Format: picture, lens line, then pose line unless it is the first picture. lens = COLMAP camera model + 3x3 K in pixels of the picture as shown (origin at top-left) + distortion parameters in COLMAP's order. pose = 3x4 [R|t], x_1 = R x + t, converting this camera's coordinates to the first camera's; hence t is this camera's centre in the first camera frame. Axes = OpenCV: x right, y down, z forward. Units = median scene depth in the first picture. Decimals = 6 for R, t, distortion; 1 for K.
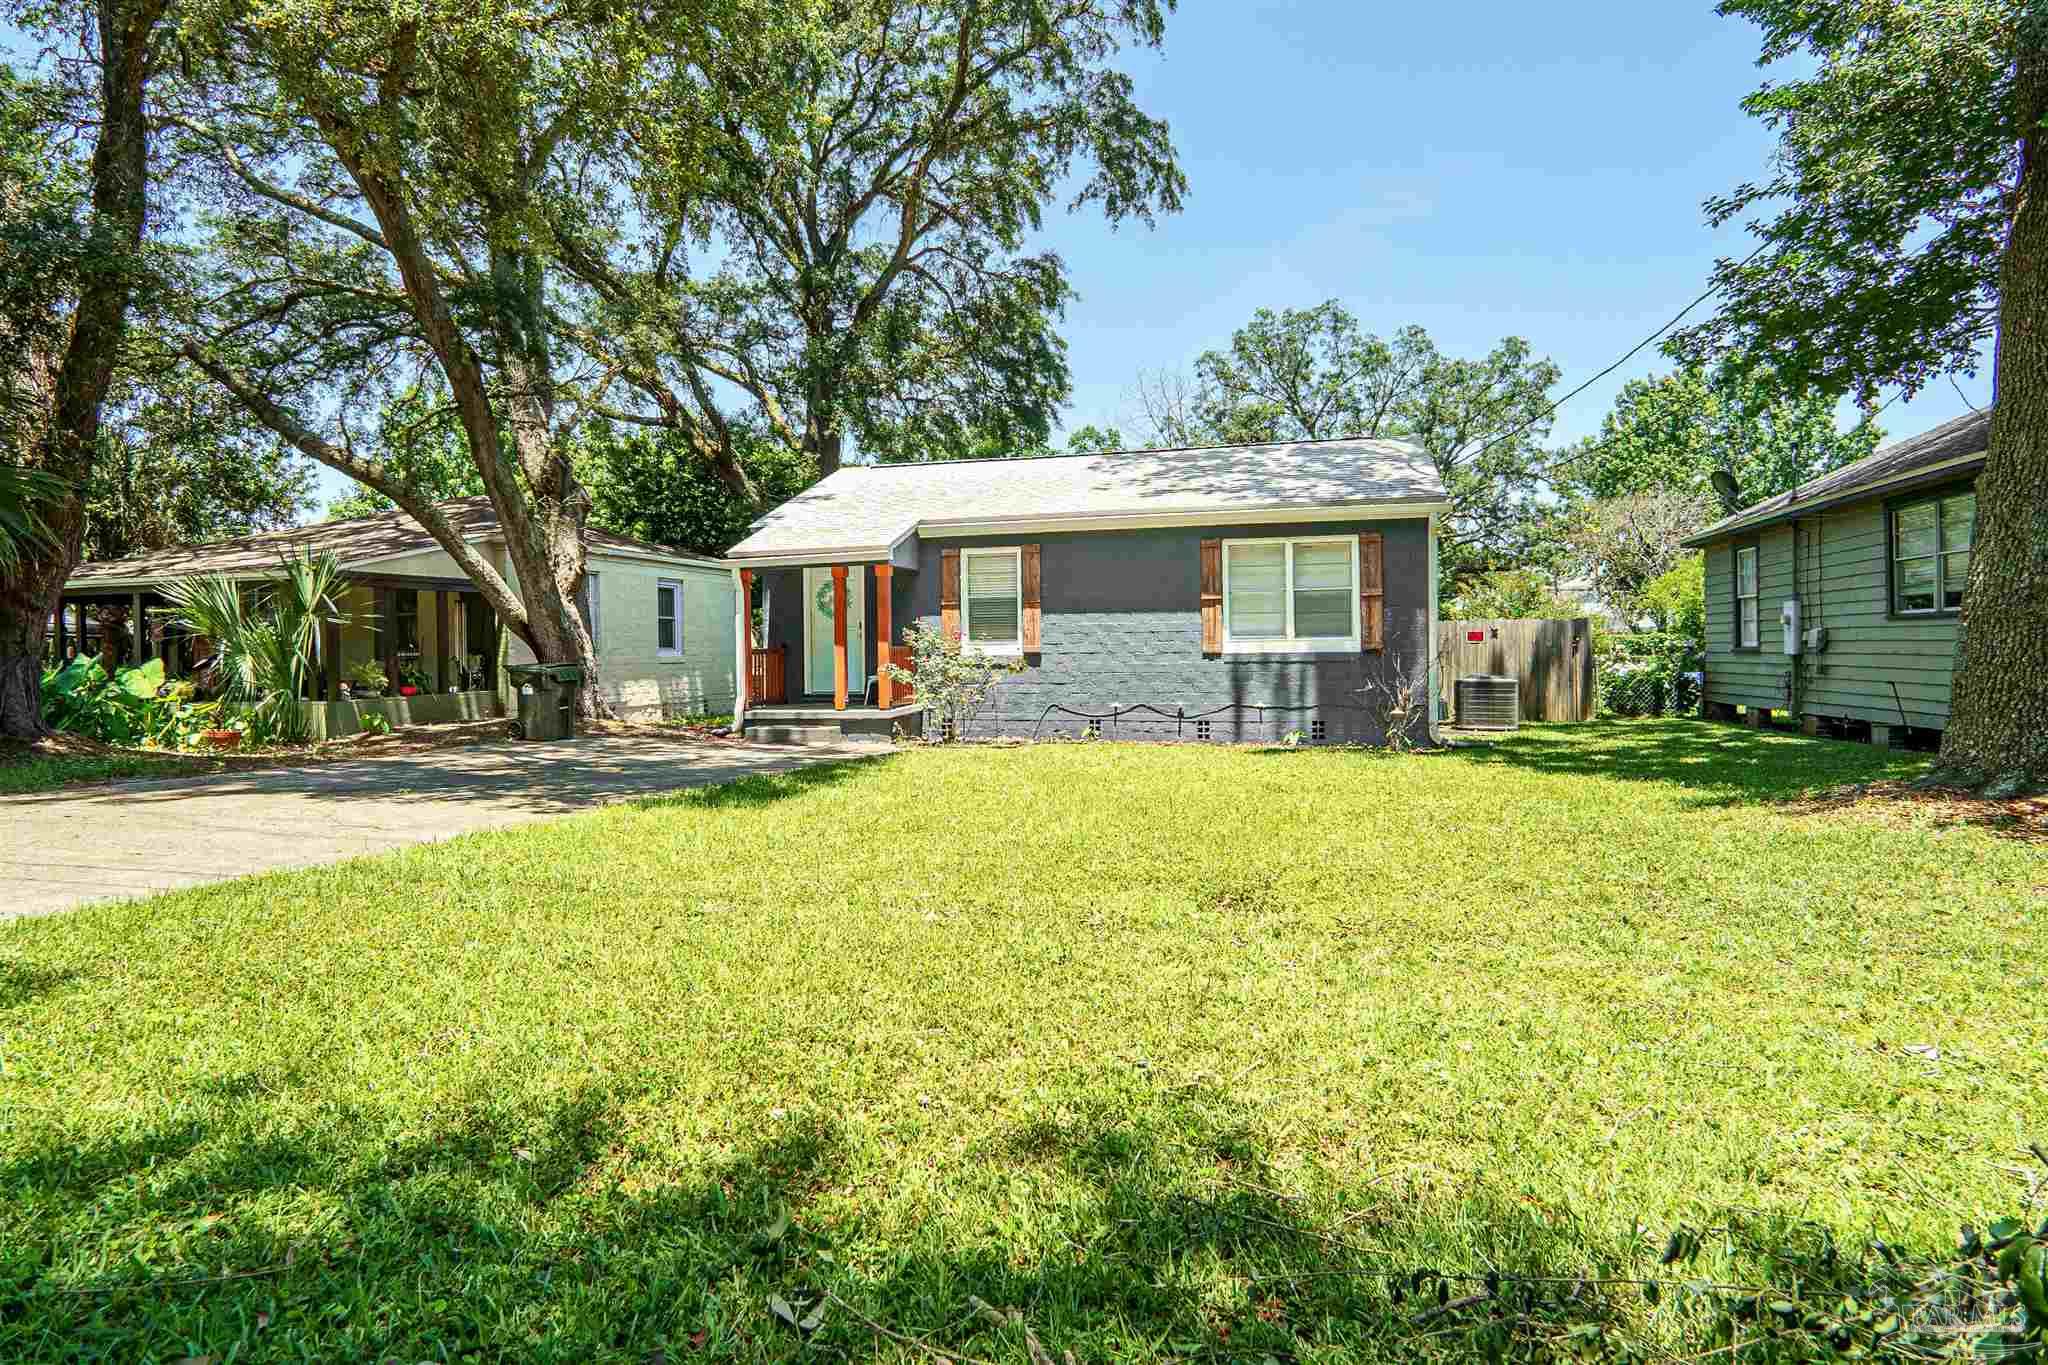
lens RADIAL K [[1102.7, 0, 1016.3], [0, 1102.7, 674.0], [0, 0, 1]] dist [-0.019632, 0.003767]
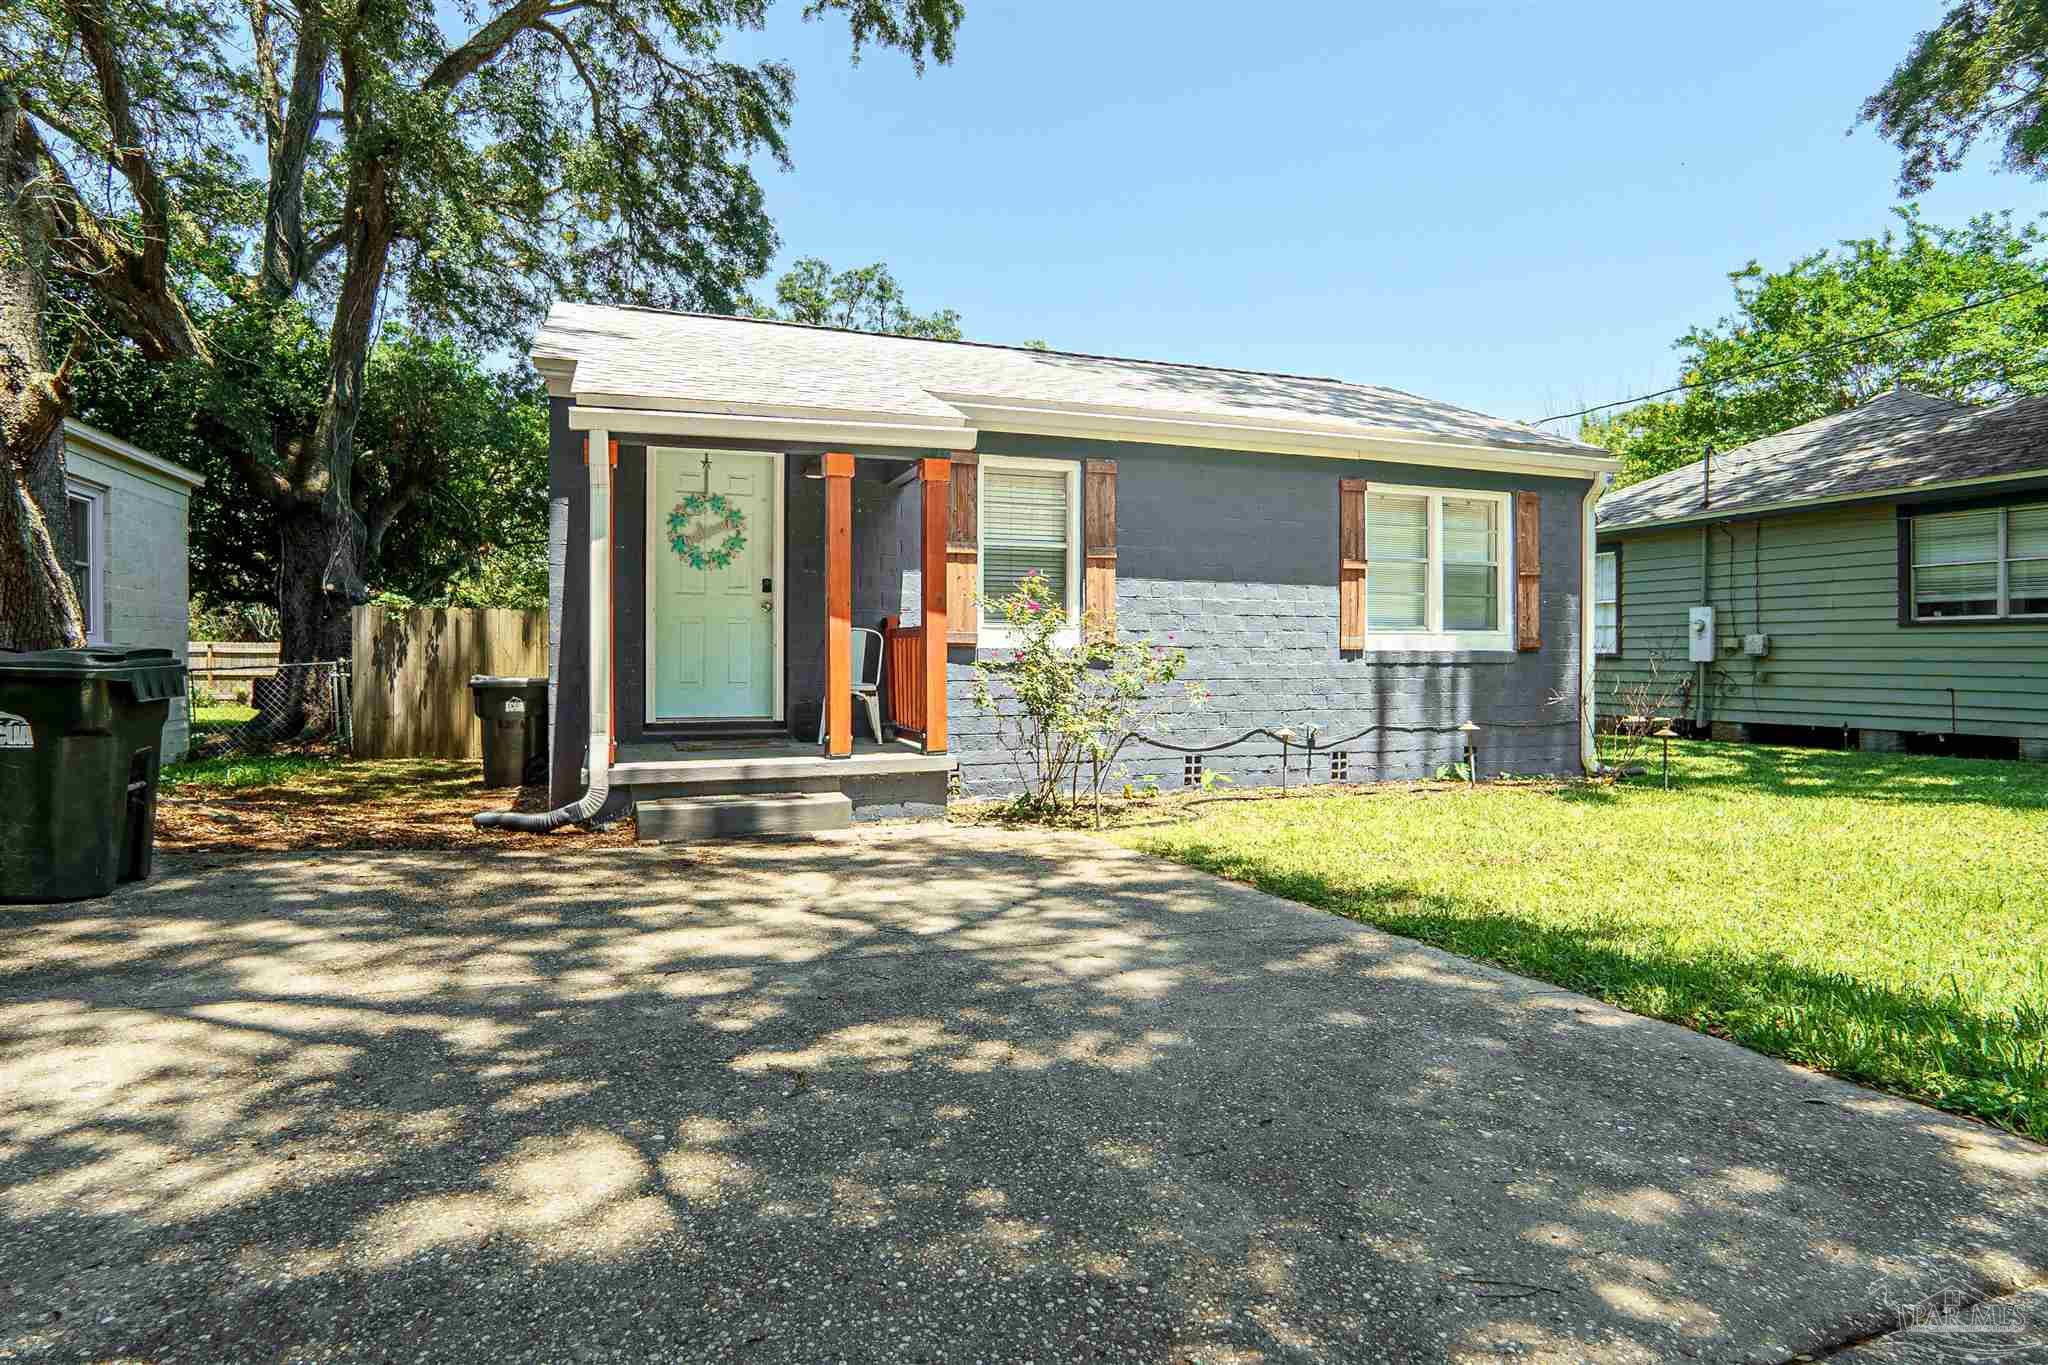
lens RADIAL K [[1102.7, 0, 1032.4], [0, 1102.7, 674.5], [0, 0, 1]] dist [-0.019632, 0.003767]
pose [[0.821133, 0.003551, 0.570725, -0.363571], [-0.000598, 0.999985, -0.005362, -0.000348], [-0.570736, 0.004062, 0.821124, 0.563920]]
